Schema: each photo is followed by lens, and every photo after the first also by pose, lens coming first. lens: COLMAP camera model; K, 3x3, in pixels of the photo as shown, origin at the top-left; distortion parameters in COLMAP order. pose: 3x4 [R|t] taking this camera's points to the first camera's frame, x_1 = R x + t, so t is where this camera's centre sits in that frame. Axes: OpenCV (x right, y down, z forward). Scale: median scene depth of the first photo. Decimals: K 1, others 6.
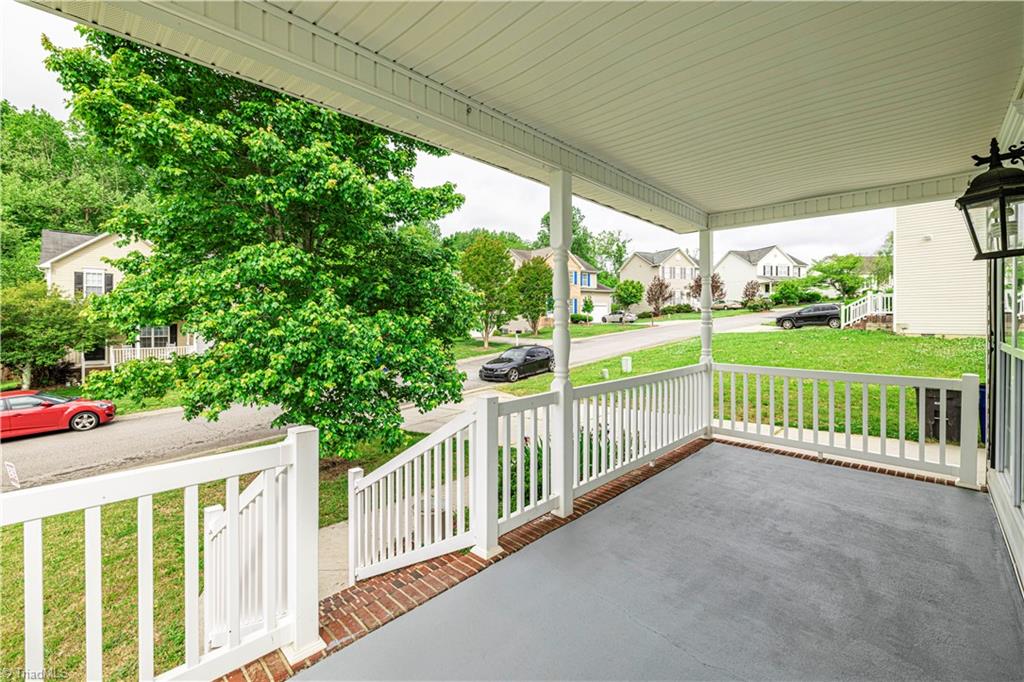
lens RADIAL K [[437.0, 0, 514.6], [0, 437.0, 325.2], [0, 0, 1]] dist [0.001631, -0.000504]
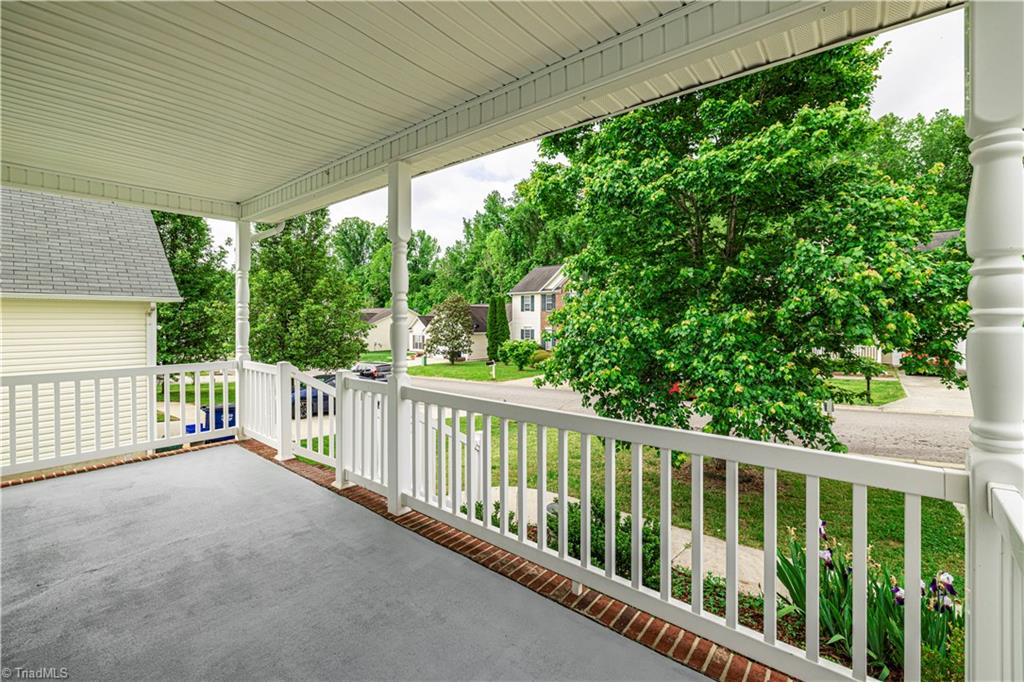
lens RADIAL K [[437.0, 0, 514.6], [0, 437.0, 325.2], [0, 0, 1]] dist [0.001631, -0.000504]
pose [[0.072012, 0.012253, -0.997328, 1.157187], [-0.007794, 0.999901, 0.011722, -0.007073], [0.997373, 0.006930, 0.072100, 1.232398]]
